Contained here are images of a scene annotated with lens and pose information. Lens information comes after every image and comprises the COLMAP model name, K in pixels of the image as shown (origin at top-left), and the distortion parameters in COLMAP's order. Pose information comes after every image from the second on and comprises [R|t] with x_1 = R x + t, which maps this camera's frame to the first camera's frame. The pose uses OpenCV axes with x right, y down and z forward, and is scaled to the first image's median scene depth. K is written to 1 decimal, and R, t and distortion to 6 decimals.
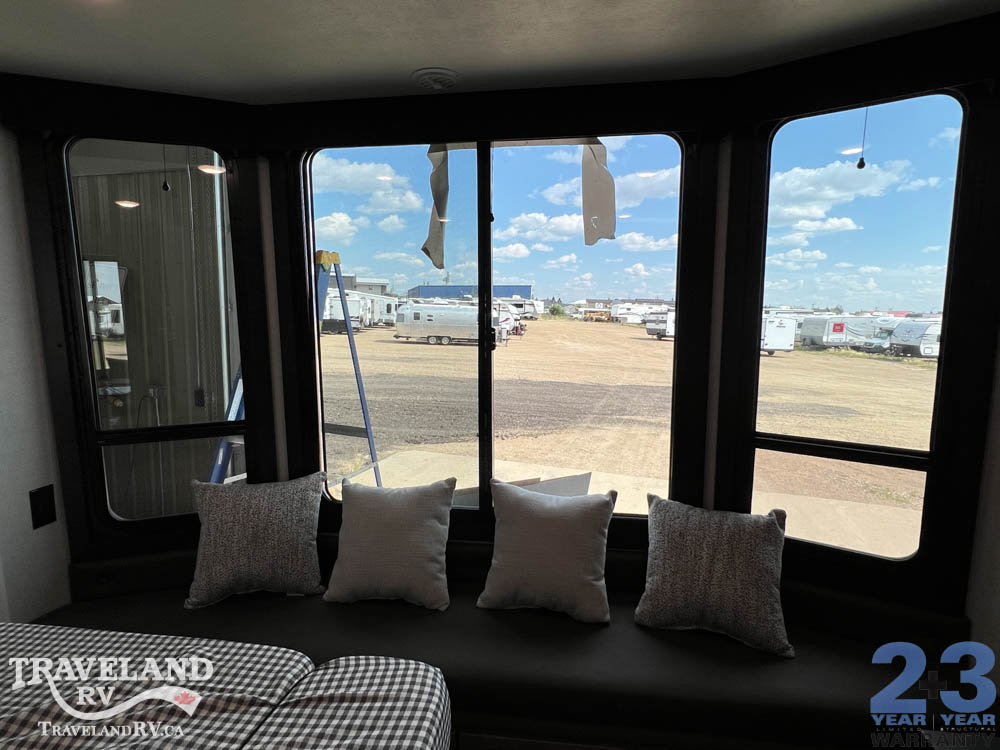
lens RADIAL K [[534.5, 0, 500.0], [0, 534.5, 375.0], [0, 0, 1]] dist [0.004120, 0.000857]
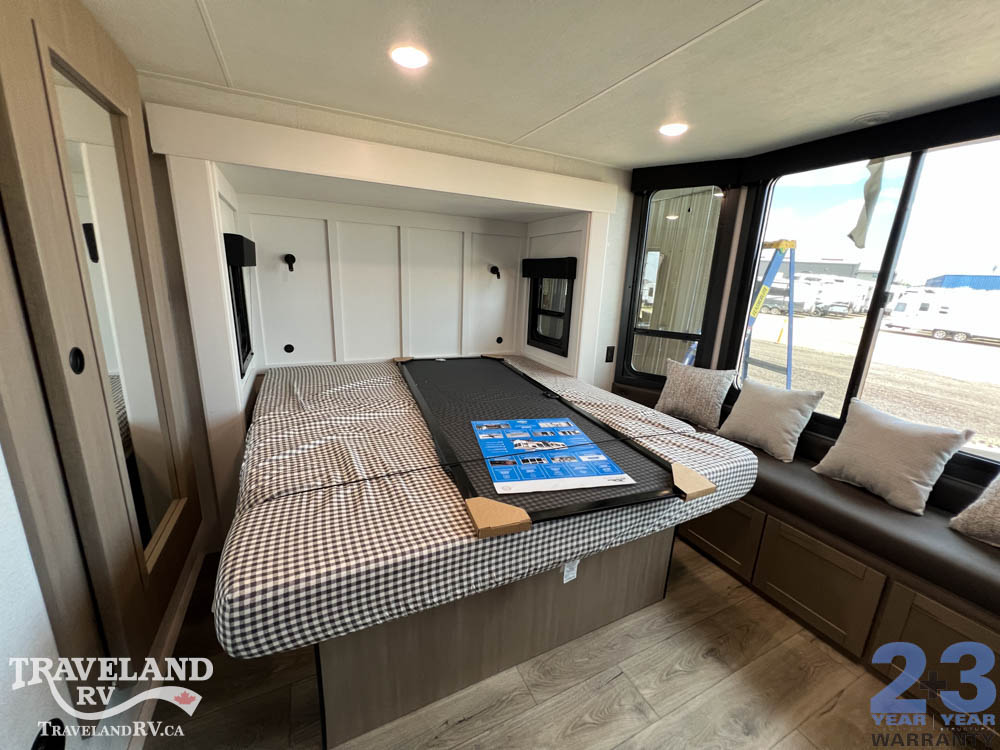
lens RADIAL K [[399.5, 0, 502.1], [0, 399.5, 375.7], [0, 0, 1]] dist [-0.000928, 0.000312]
pose [[0.562455, 0.227694, -0.794858, 0.299147], [-0.154710, 0.973338, 0.169346, 0.102191], [0.812225, 0.027724, 0.582685, -0.403469]]
